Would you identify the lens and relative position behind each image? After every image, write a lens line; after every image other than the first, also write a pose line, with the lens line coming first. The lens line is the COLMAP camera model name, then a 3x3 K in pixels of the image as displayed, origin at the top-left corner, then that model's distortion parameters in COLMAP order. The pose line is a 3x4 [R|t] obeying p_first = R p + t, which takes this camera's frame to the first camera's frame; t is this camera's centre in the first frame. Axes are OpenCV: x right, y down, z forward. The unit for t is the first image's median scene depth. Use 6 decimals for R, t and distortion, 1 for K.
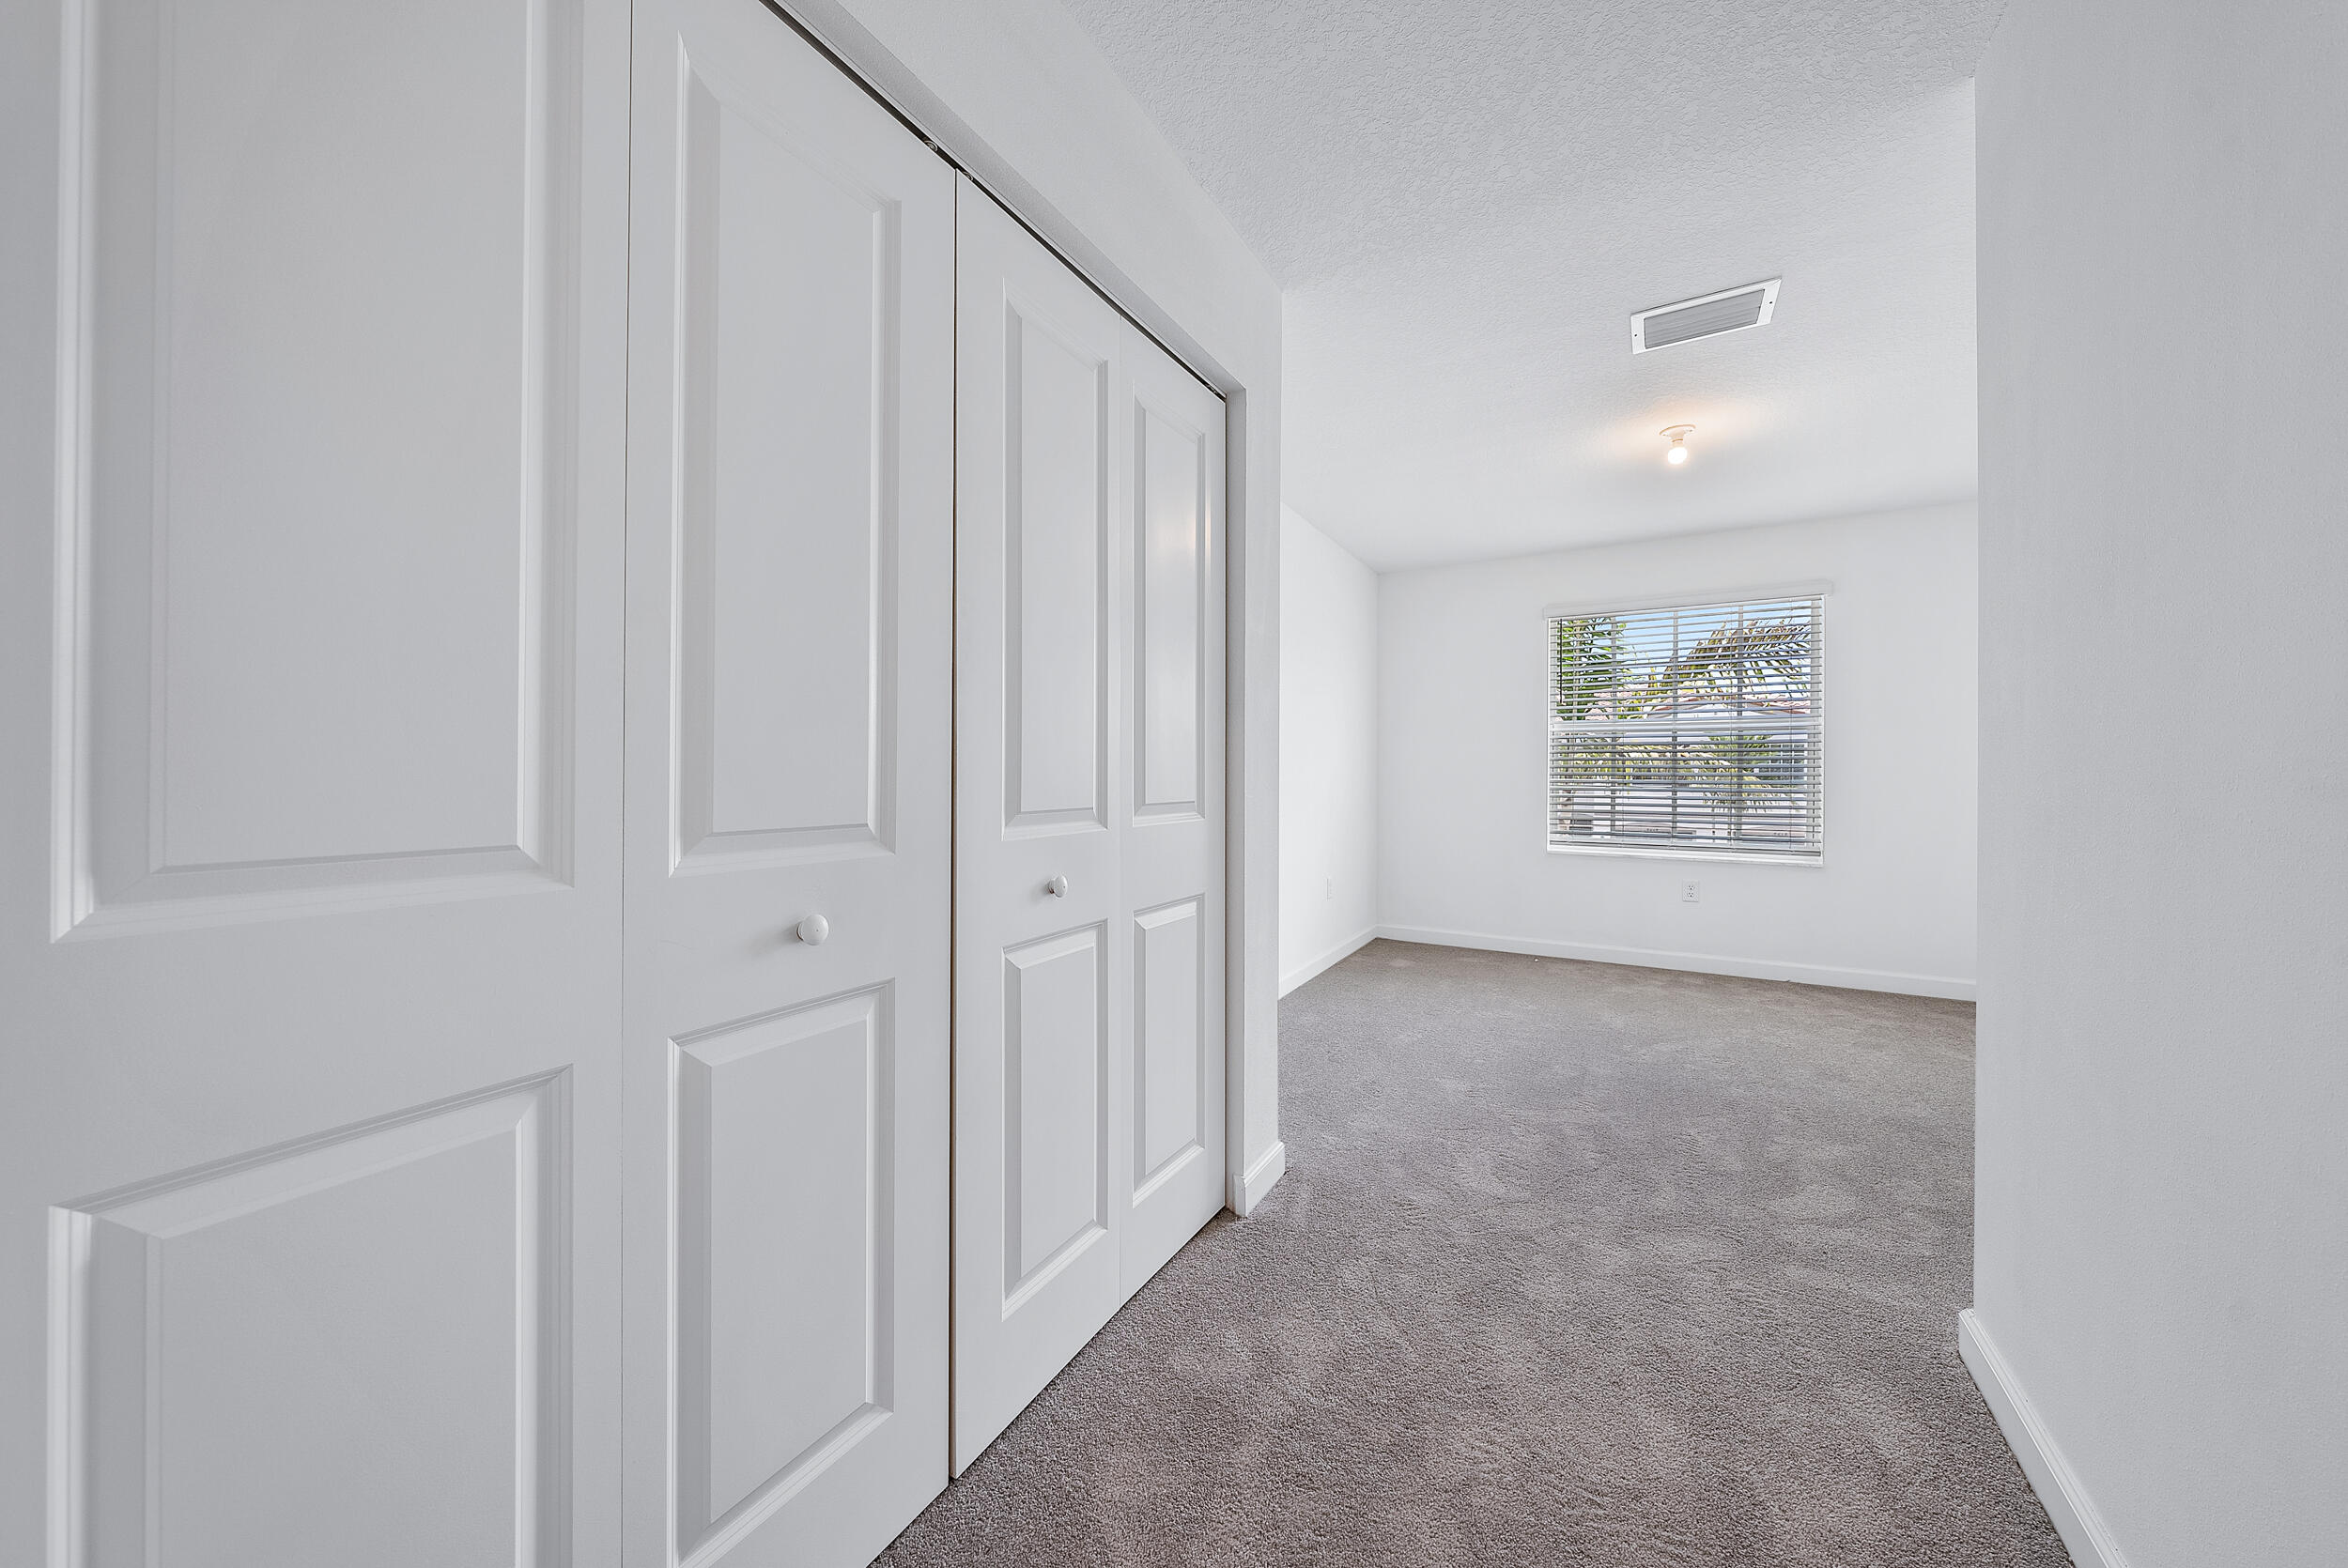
lens RADIAL K [[790.6, 0, 1171.5], [0, 790.6, 771.3], [0, 0, 1]] dist [0.000162, -0.000022]
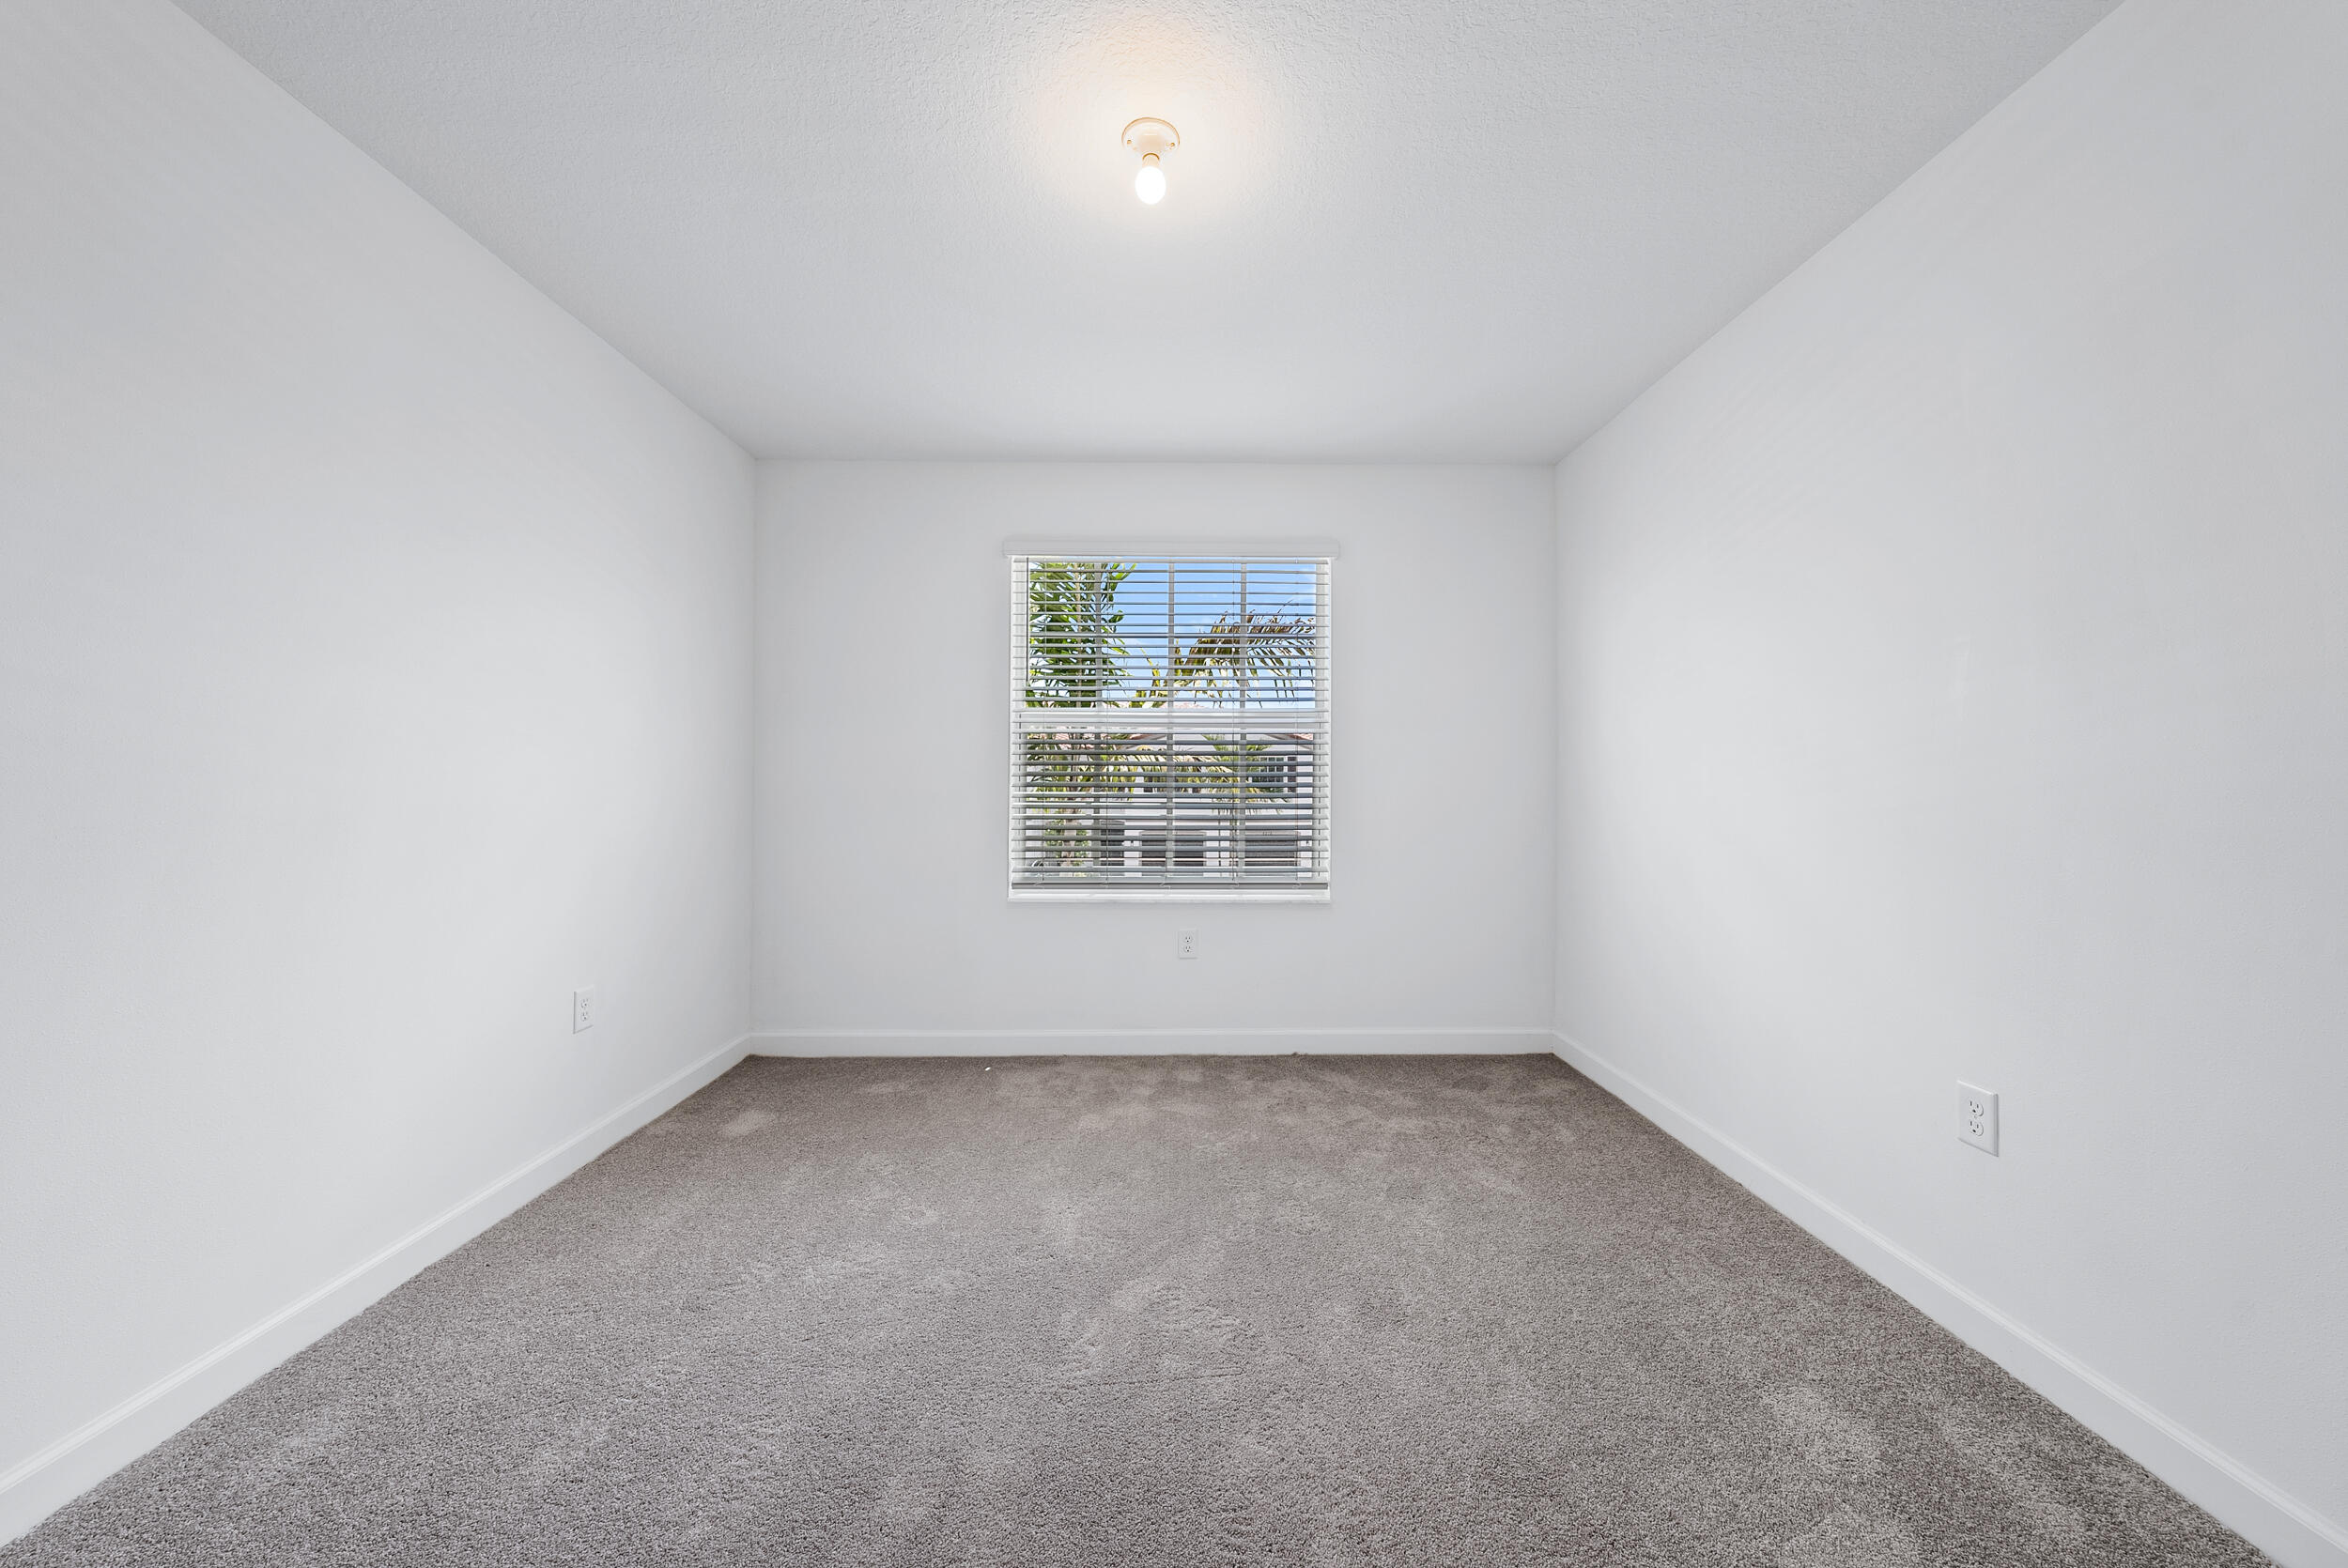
lens RADIAL K [[790.6, 0, 1171.5], [0, 790.6, 771.3], [0, 0, 1]] dist [0.000162, -0.000022]
pose [[0.857372, 0.005694, 0.514666, 0.279845], [0.000576, 0.999928, -0.012023, 0.002554], [-0.514697, 0.010605, 0.857307, 0.398091]]
